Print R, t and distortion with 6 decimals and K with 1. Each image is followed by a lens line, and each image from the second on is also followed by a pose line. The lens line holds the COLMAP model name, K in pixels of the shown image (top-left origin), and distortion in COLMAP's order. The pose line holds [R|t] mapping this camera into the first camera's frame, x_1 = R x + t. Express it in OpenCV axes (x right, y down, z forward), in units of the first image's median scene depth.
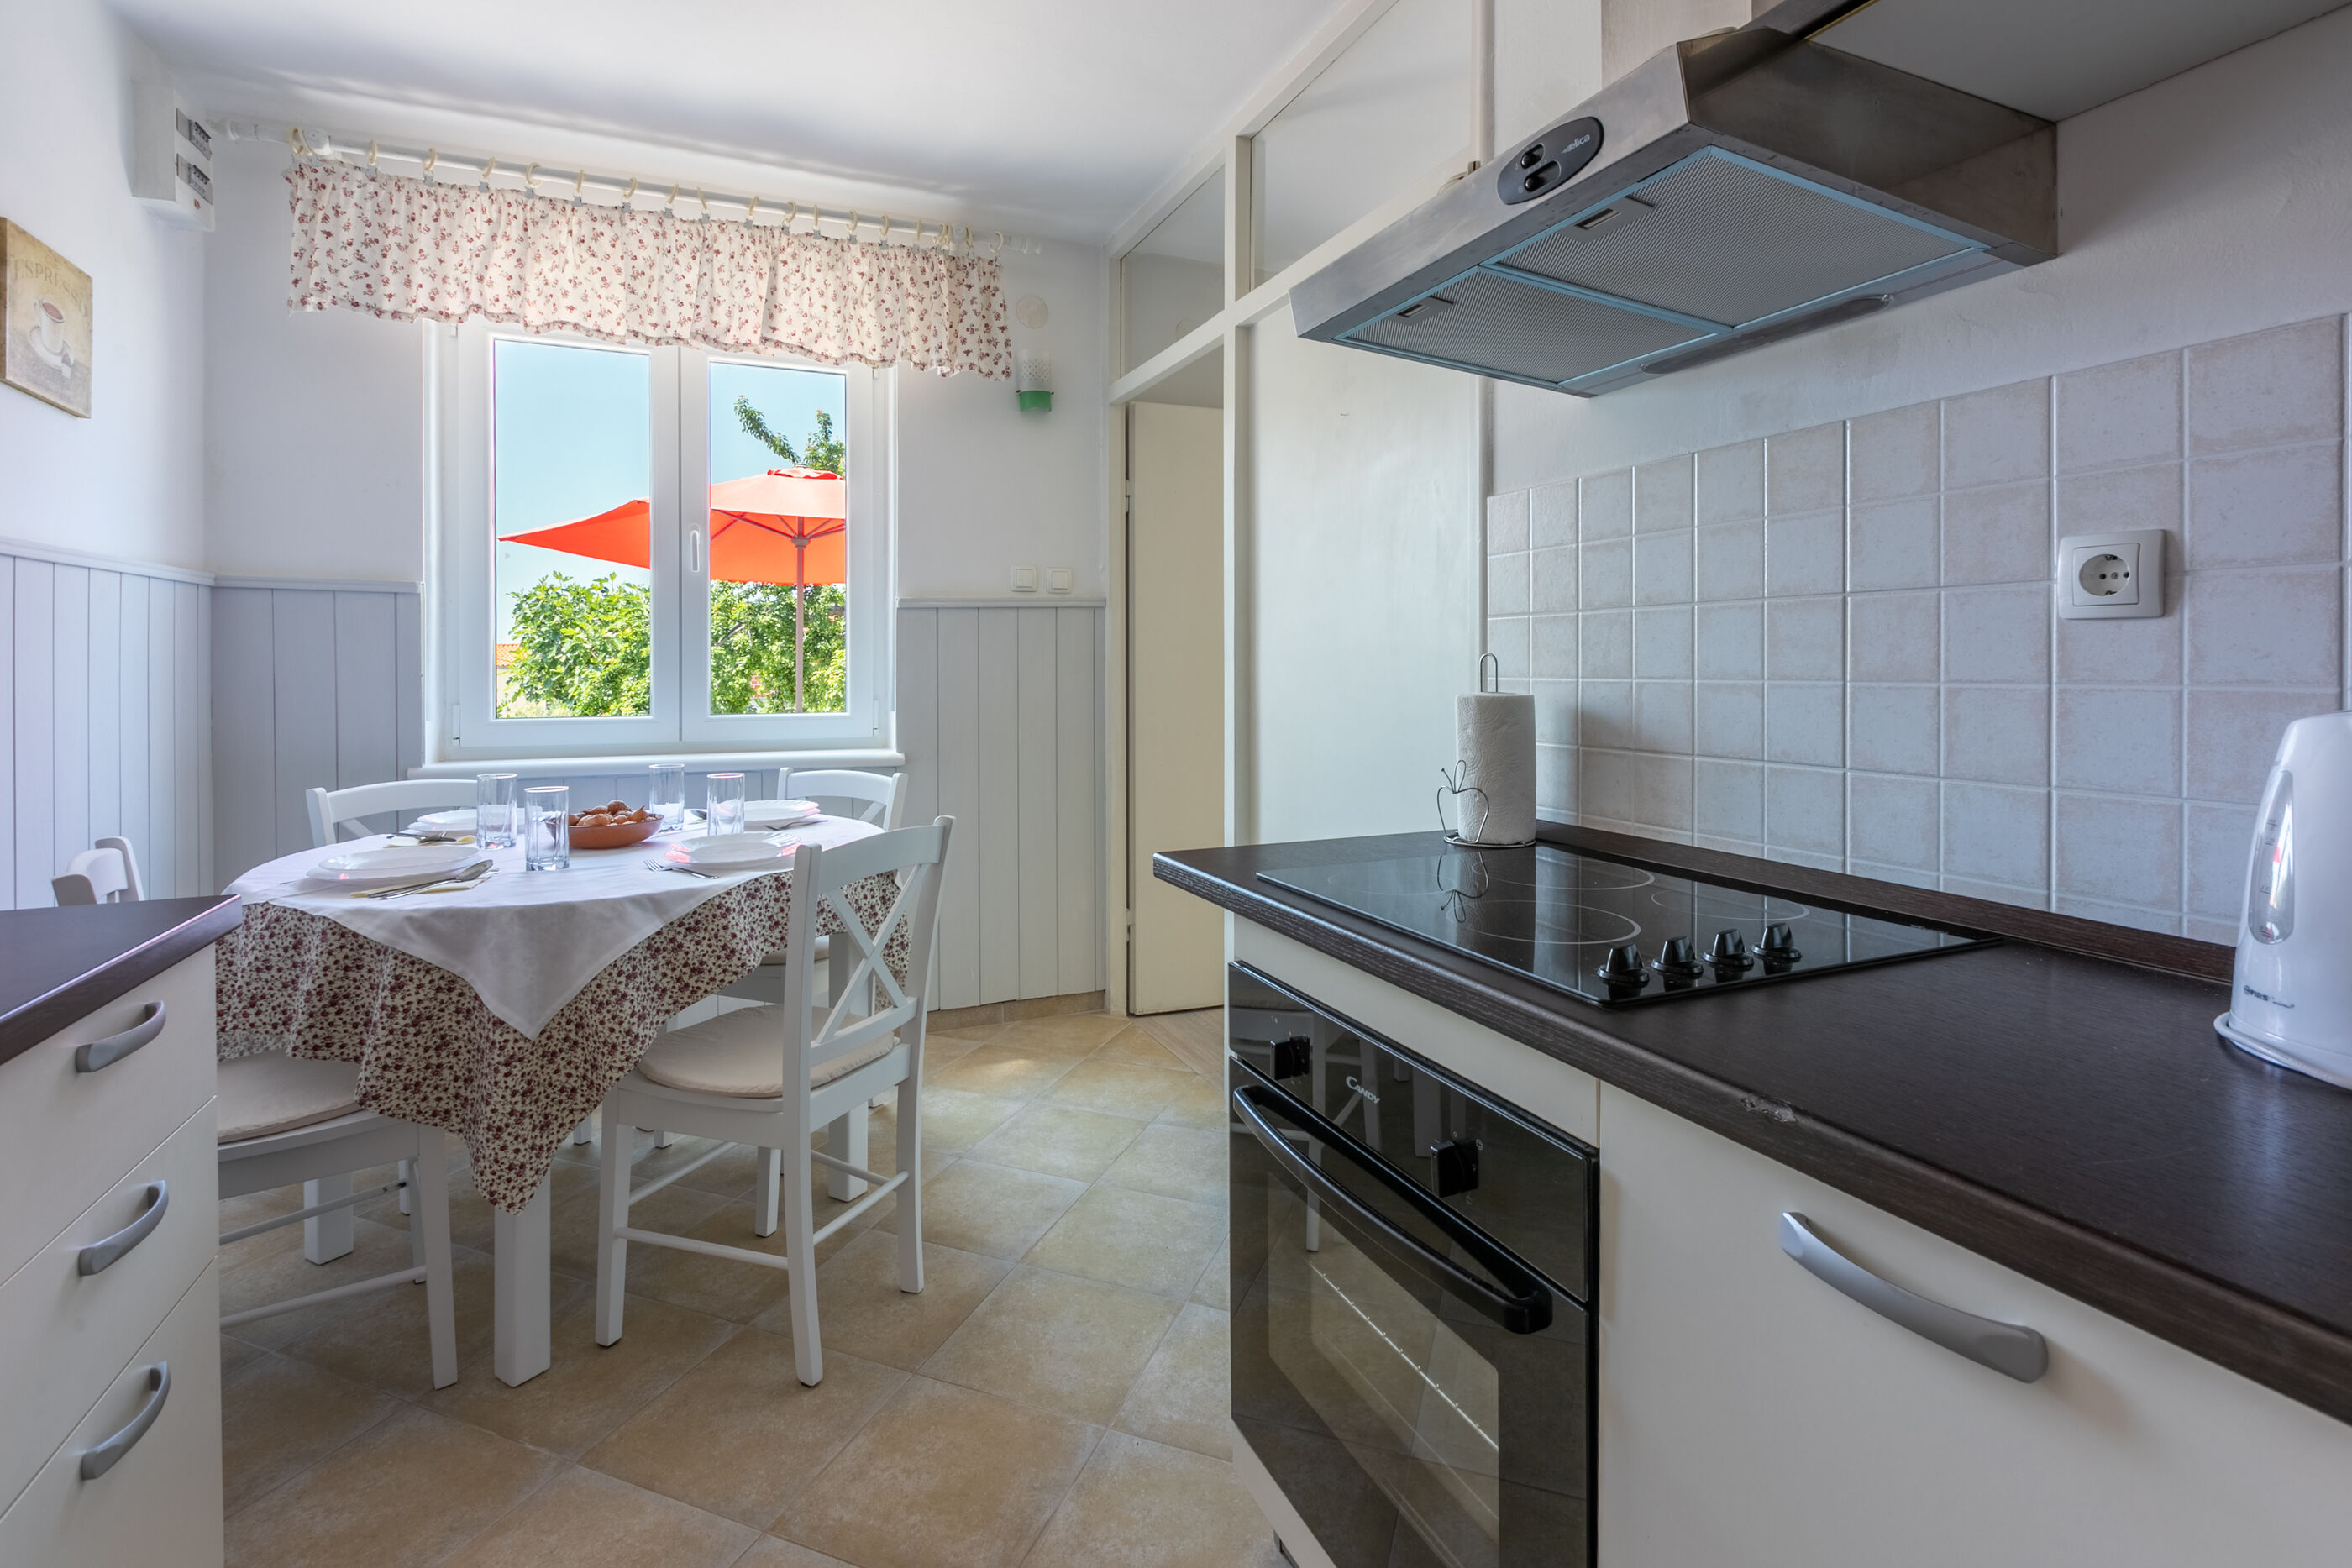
lens RADIAL K [[1065.8, 0, 1158.9], [0, 1065.8, 671.8], [0, 0, 1]] dist [0.002895, -0.002519]
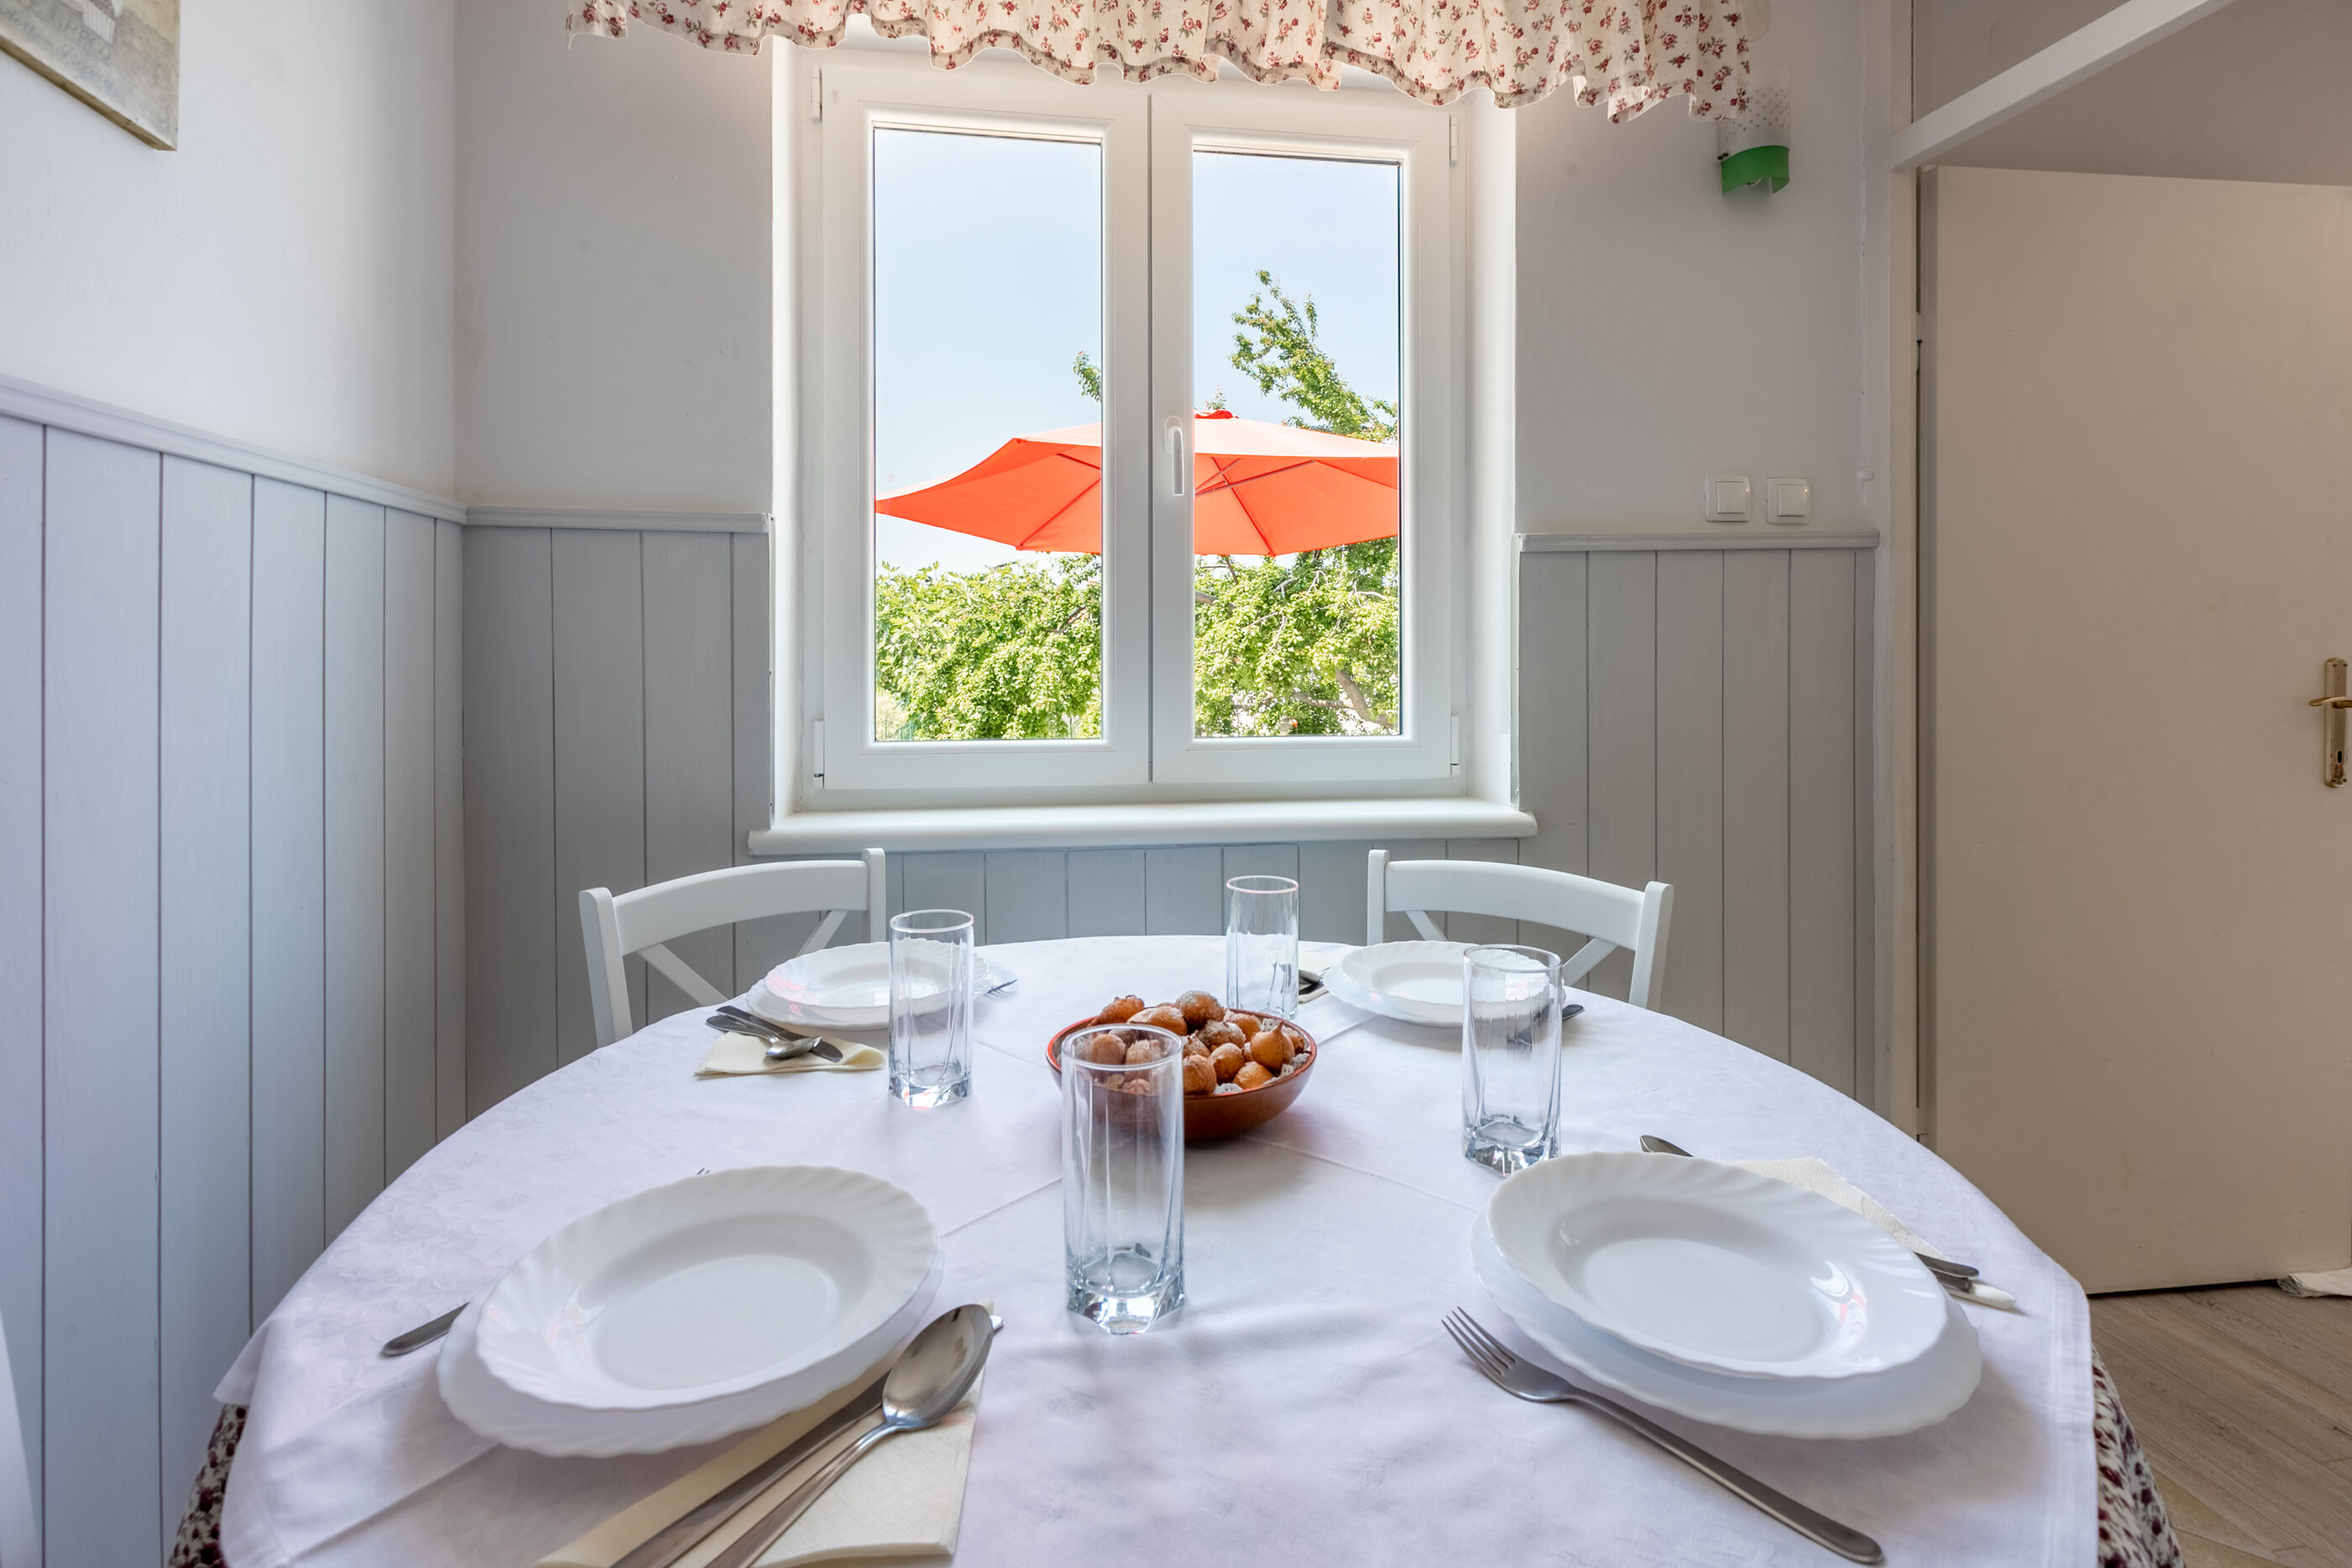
lens RADIAL K [[1065.8, 0, 1164.2], [0, 1065.8, 661.0], [0, 0, 1]] dist [0.002895, -0.002519]
pose [[0.969745, 0.000158, -0.244122, -0.323815], [-0.000350, 1.000000, -0.000741, -0.002667], [0.244122, 0.000804, 0.969744, 0.464154]]
